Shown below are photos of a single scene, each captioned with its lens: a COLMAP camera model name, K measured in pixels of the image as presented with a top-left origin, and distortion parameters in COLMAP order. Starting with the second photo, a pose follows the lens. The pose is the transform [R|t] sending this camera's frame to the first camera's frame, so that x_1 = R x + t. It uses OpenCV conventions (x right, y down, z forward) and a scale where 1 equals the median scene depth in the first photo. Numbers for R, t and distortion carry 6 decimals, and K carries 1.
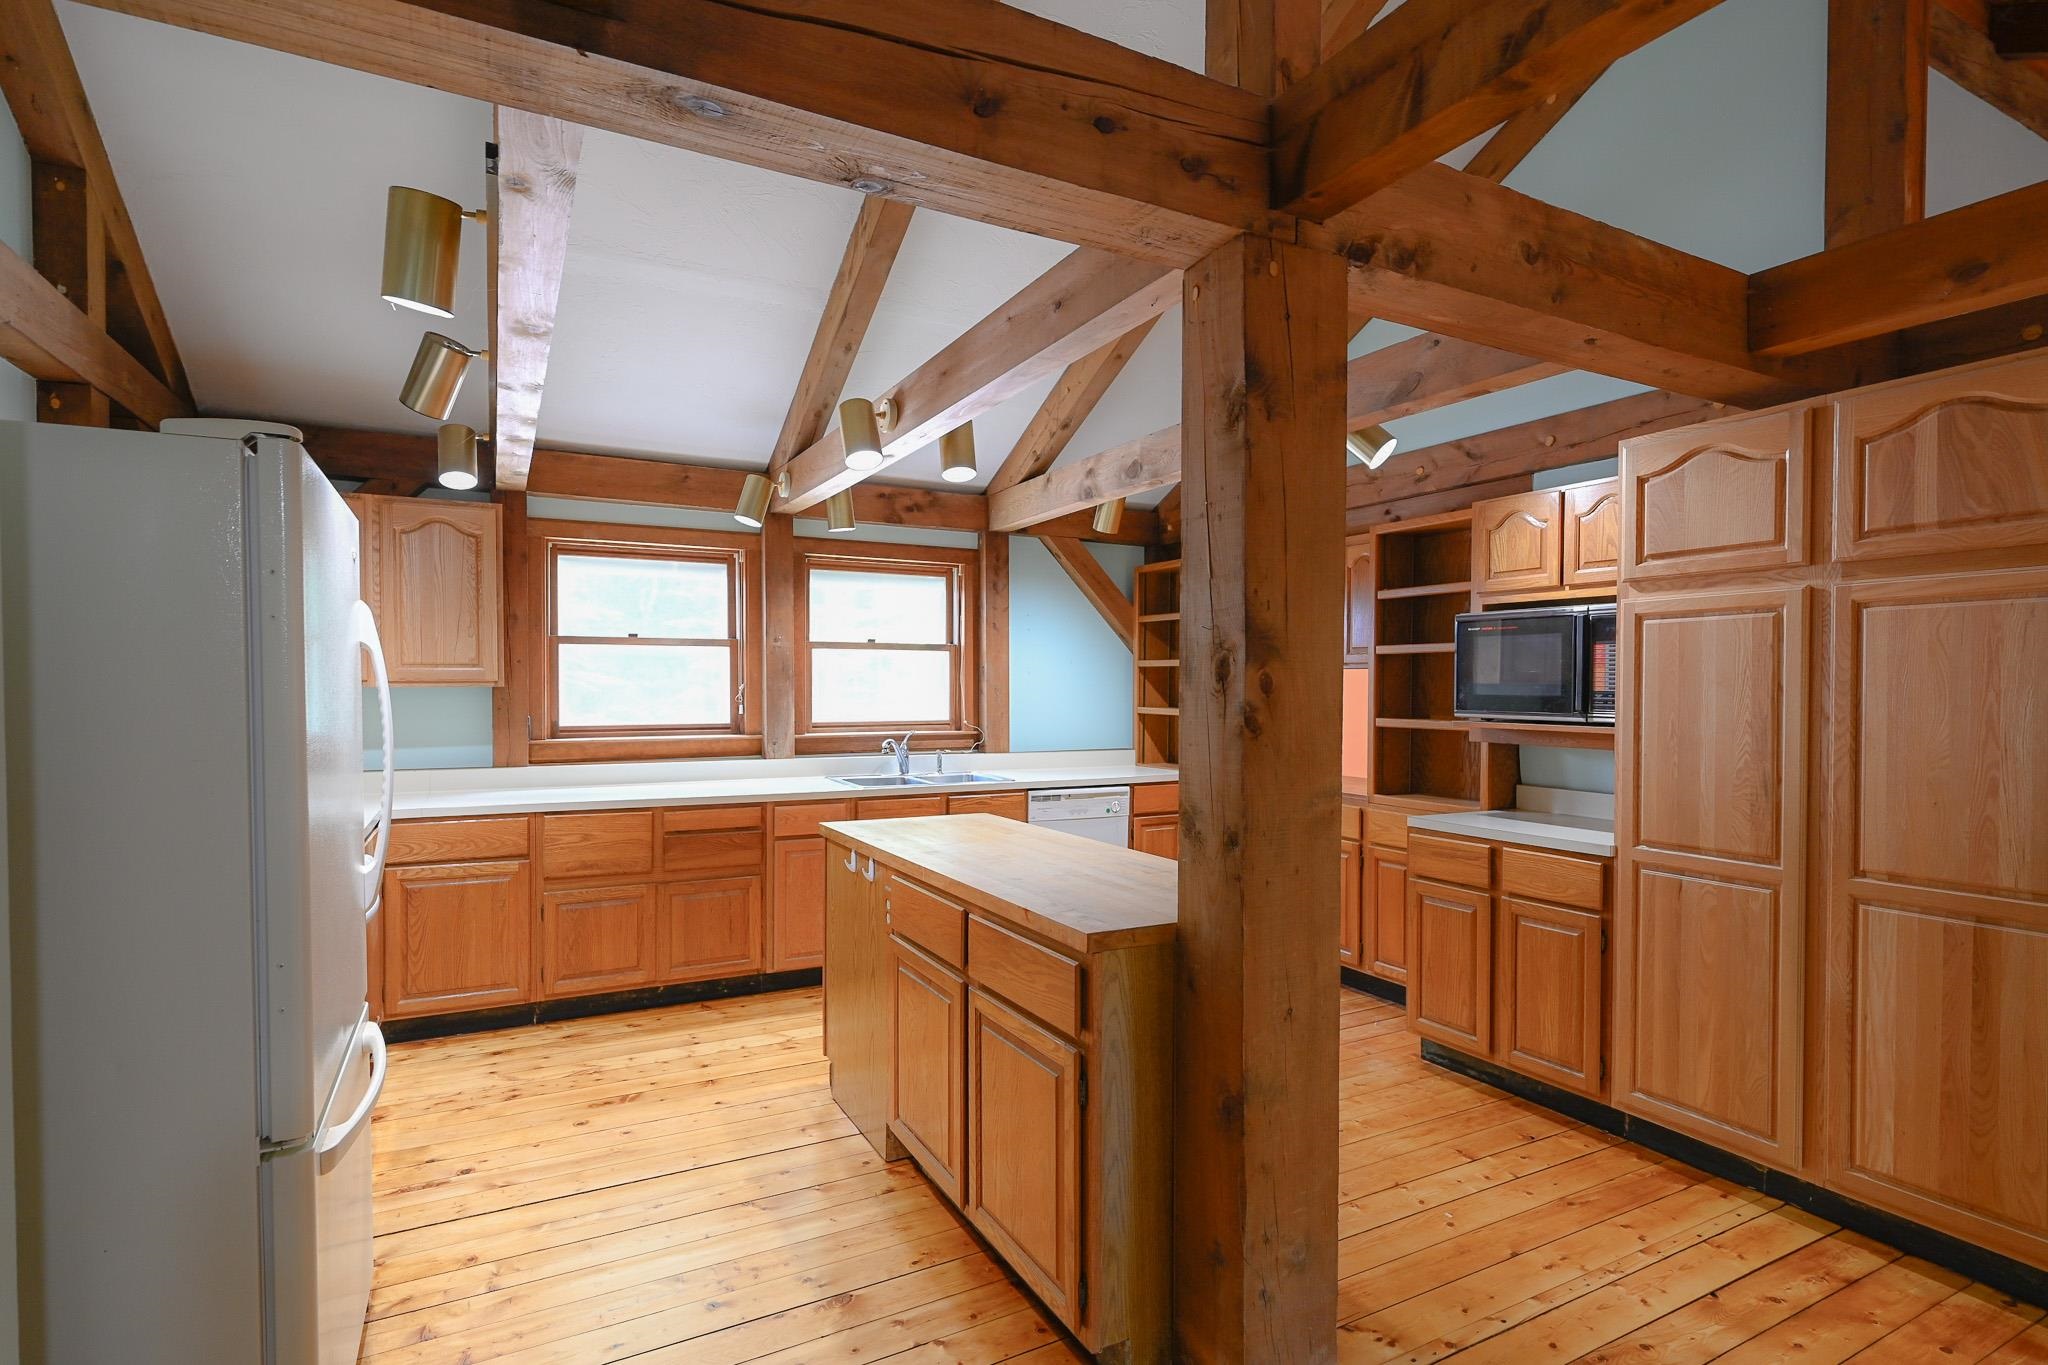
lens RADIAL K [[1009.7, 0, 1006.2], [0, 1009.7, 700.5], [0, 0, 1]] dist [-0.001434, 0.000416]
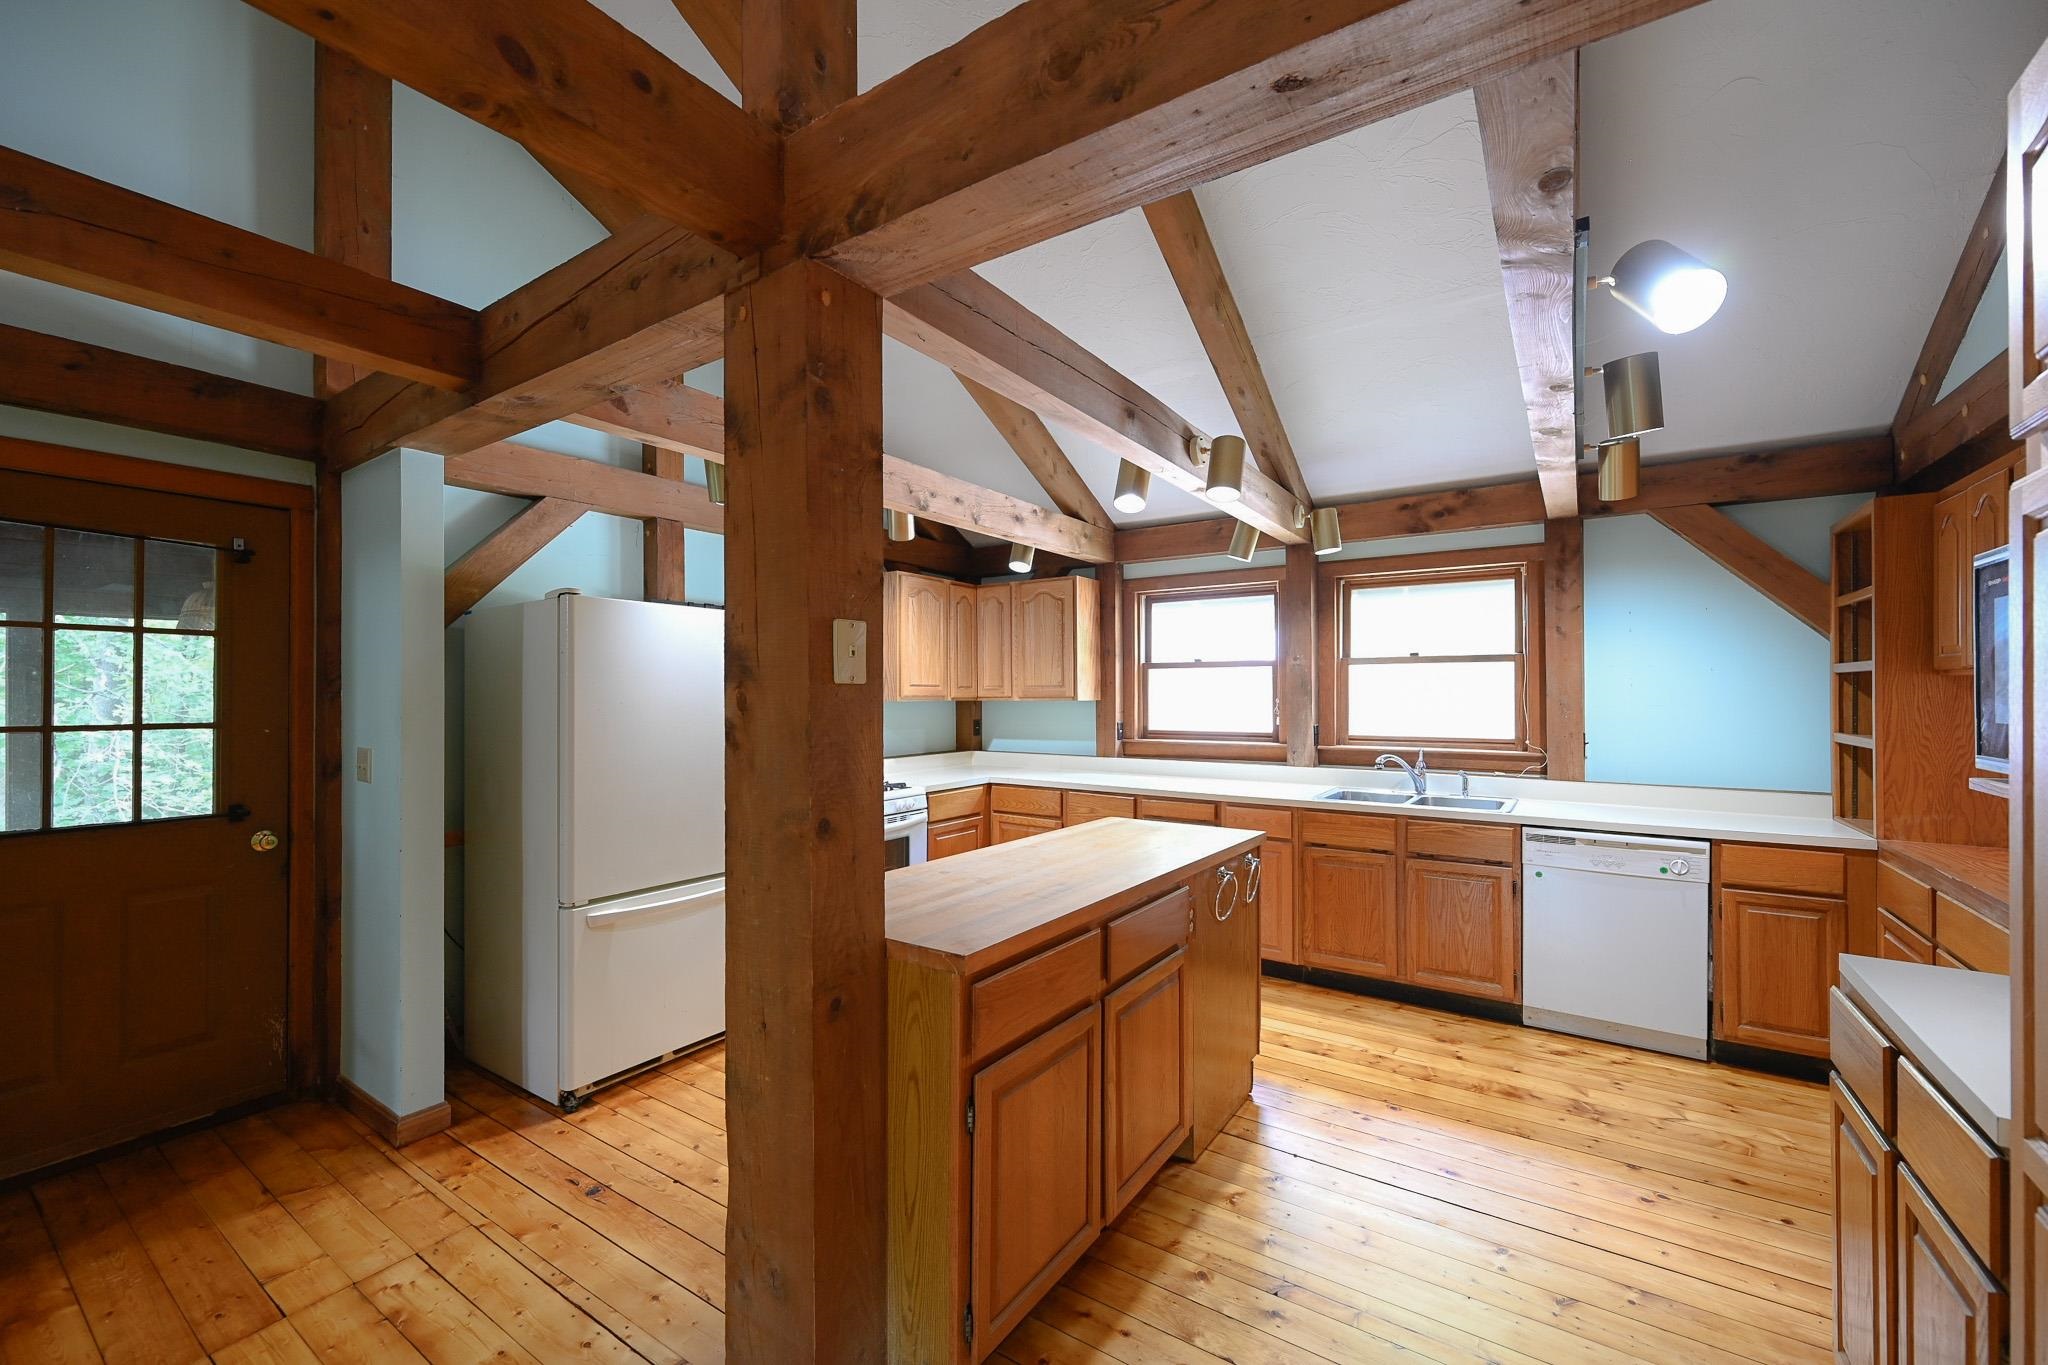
lens RADIAL K [[835.6, 0, 1036.0], [0, 835.6, 692.8], [0, 0, 1]] dist [-0.001647, 0.000840]
pose [[0.480576, -0.004999, -0.876939, 0.413259], [-0.013395, 0.999825, -0.013040, -0.006623], [0.876851, 0.018013, 0.480425, 0.297541]]
